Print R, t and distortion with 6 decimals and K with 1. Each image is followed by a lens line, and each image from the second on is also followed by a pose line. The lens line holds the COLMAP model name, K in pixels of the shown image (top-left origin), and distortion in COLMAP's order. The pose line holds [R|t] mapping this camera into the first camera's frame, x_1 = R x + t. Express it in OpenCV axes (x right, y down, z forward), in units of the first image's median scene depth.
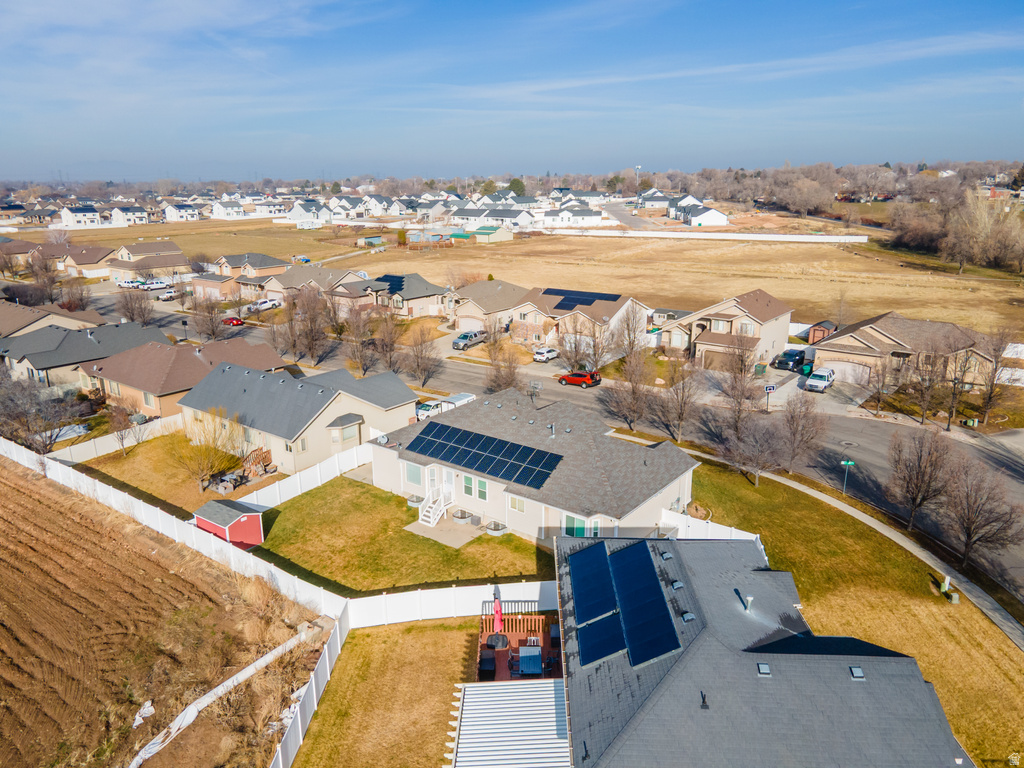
lens RADIAL K [[739.8, 0, 501.4], [0, 739.8, 382.9], [0, 0, 1]] dist [0.033957, -0.002256]
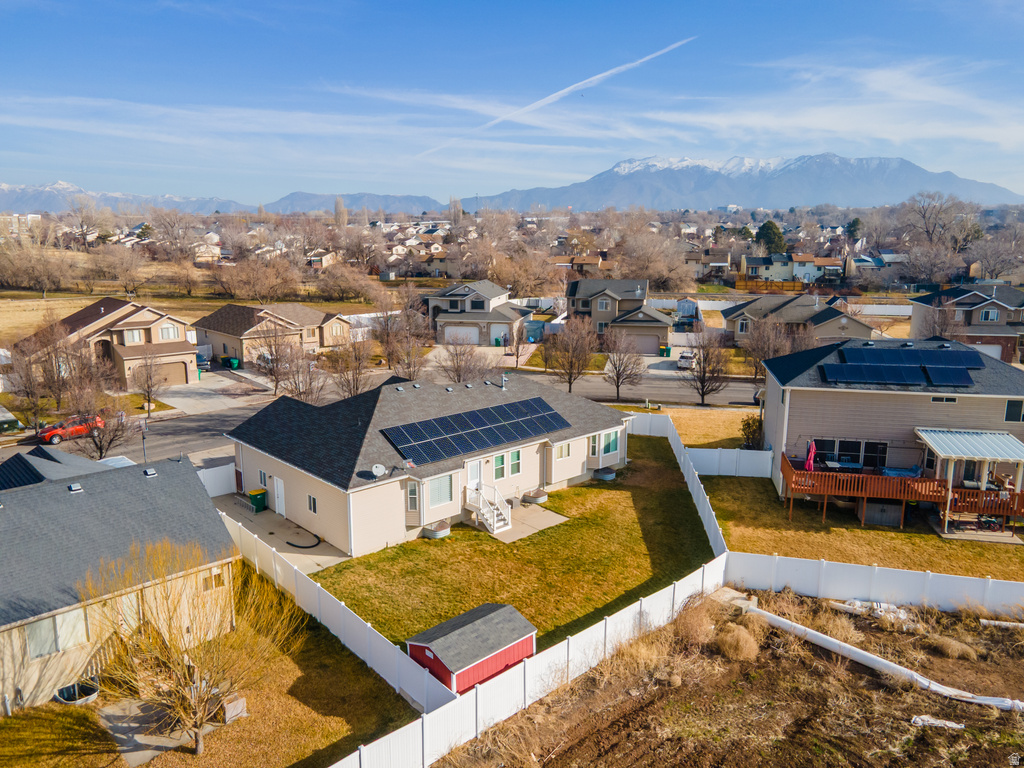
lens RADIAL K [[739.8, 0, 501.4], [0, 739.8, 382.9], [0, 0, 1]] dist [0.033957, -0.002256]
pose [[0.170155, -0.188293, 0.967261, -0.449520], [0.262761, 0.954705, 0.139626, -0.035471], [-0.949739, 0.230401, 0.211924, 0.438049]]
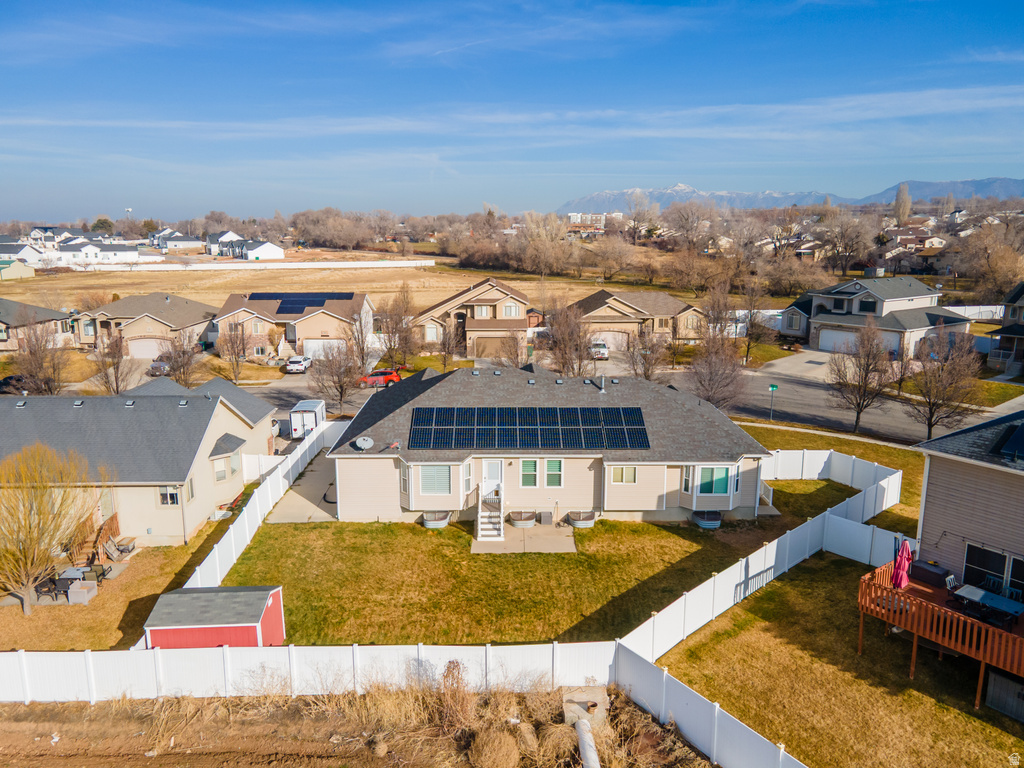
lens RADIAL K [[739.8, 0, 501.4], [0, 739.8, 382.9], [0, 0, 1]] dist [0.033957, -0.002256]
pose [[0.787894, -0.120303, 0.603946, -0.271177], [0.161626, 0.986748, -0.014298, 0.031084], [-0.594222, 0.108879, 0.796897, 0.232201]]
